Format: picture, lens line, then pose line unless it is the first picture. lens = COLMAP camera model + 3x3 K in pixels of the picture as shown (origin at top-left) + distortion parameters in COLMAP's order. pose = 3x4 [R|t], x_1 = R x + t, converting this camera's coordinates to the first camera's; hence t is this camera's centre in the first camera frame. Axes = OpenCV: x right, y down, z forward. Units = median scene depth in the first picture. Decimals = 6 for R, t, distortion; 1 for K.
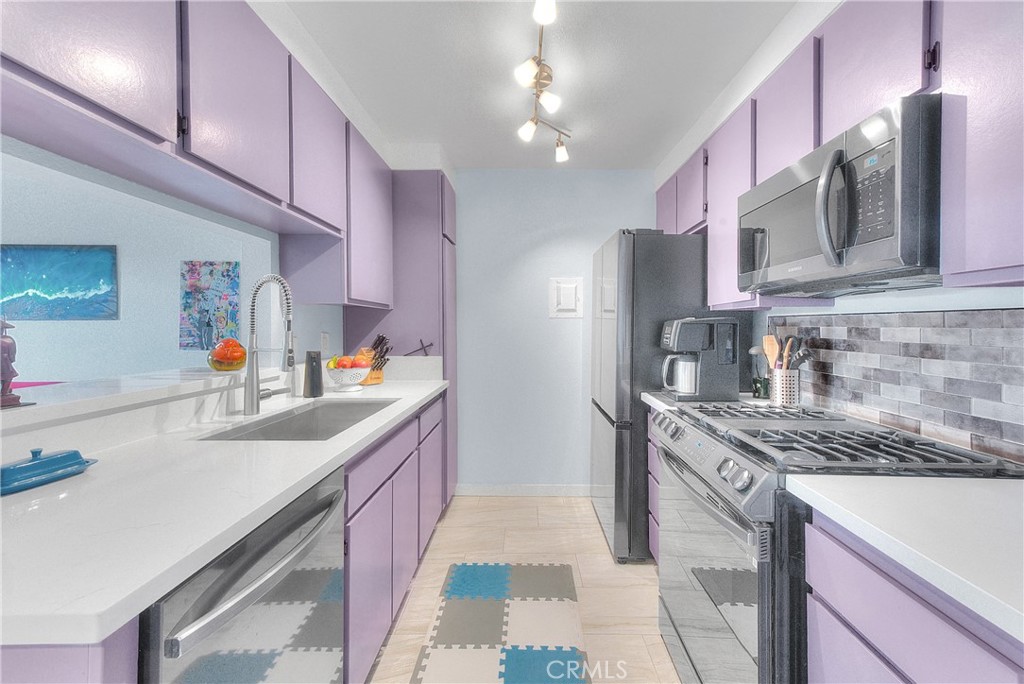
lens RADIAL K [[420.2, 0, 513.8], [0, 420.2, 329.2], [0, 0, 1]] dist [0.033780, 0.000015]
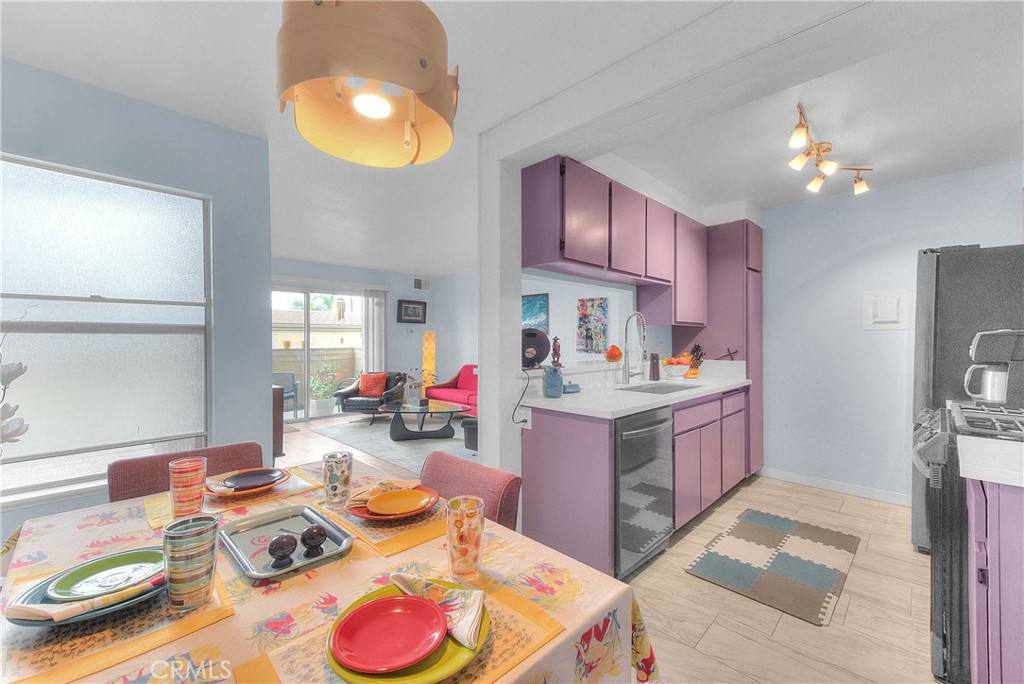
lens RADIAL K [[413.2, 0, 518.5], [0, 413.2, 343.1], [0, 0, 1]] dist [0.001393, 0.000136]
pose [[0.737599, 0.004759, -0.675223, 0.207088], [-0.000812, 0.999981, 0.006160, 0.000871], [0.675239, -0.003995, 0.737588, -0.503991]]
